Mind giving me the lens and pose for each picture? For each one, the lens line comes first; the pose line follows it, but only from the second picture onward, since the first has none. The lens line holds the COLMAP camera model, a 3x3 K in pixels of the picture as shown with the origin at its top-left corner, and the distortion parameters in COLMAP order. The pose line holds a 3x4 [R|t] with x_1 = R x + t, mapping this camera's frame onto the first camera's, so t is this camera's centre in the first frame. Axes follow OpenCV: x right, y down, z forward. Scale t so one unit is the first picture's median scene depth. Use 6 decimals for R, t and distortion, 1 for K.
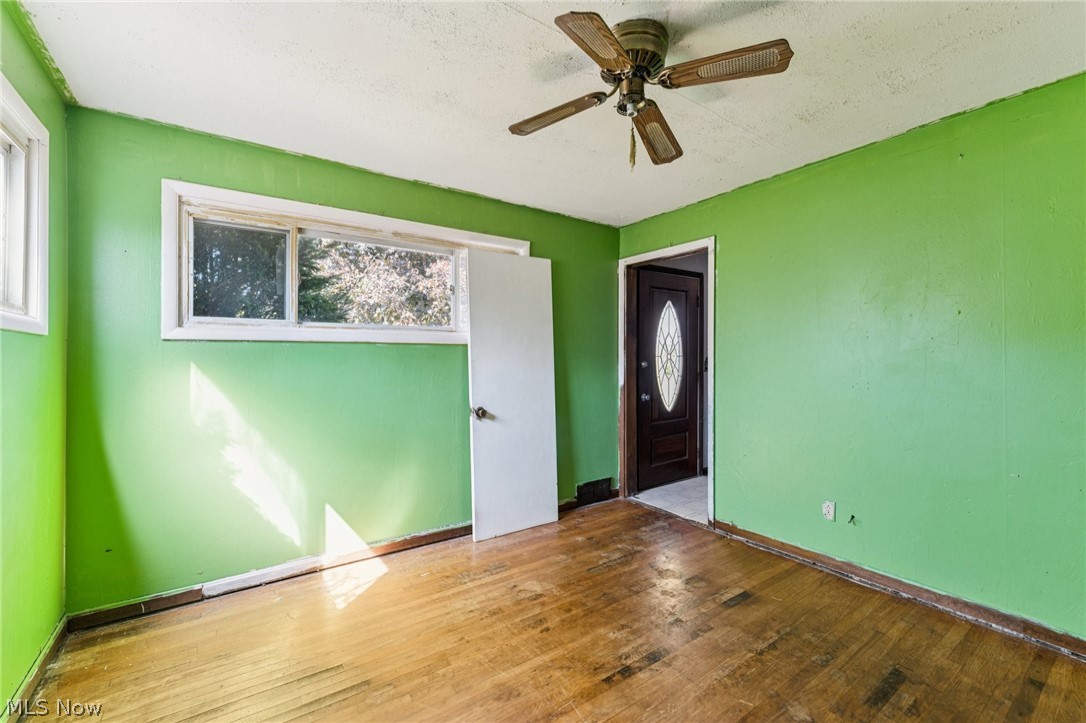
lens RADIAL K [[450.0, 0, 542.6], [0, 450.0, 359.2], [0, 0, 1]] dist [0.000065, -0.000157]
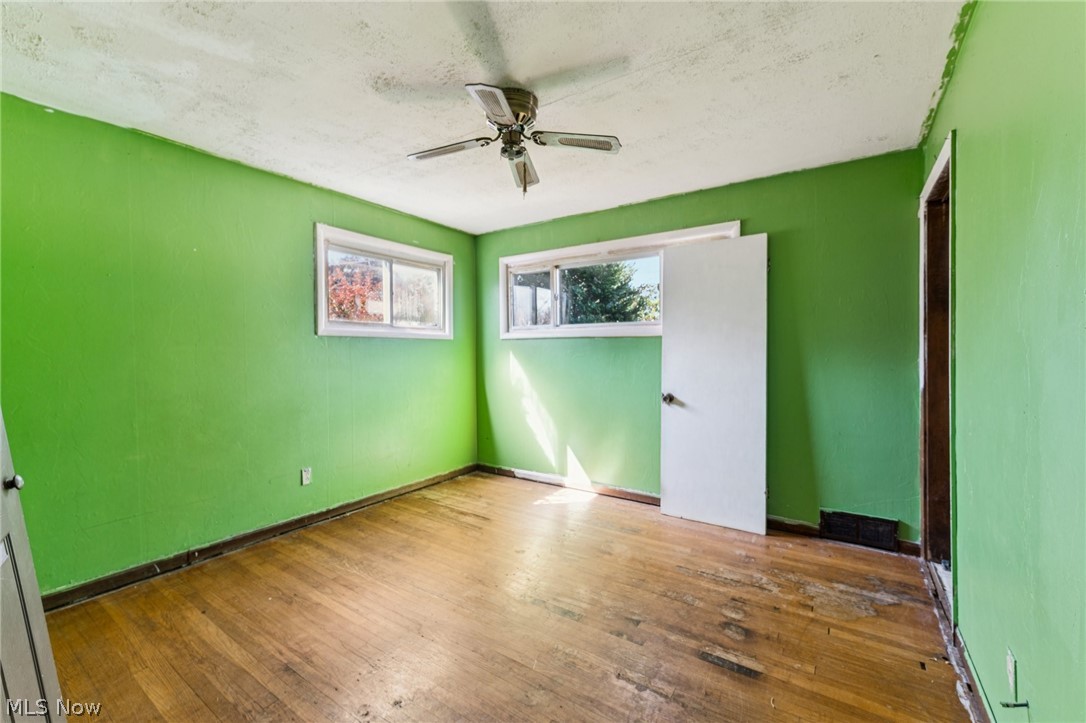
lens RADIAL K [[450.0, 0, 542.6], [0, 450.0, 359.2], [0, 0, 1]] dist [0.000065, -0.000157]
pose [[0.356748, 0.019584, -0.933995, 0.769400], [0.002421, 0.999758, 0.021887, 0.000091], [0.934198, -0.010070, 0.356614, 0.331280]]
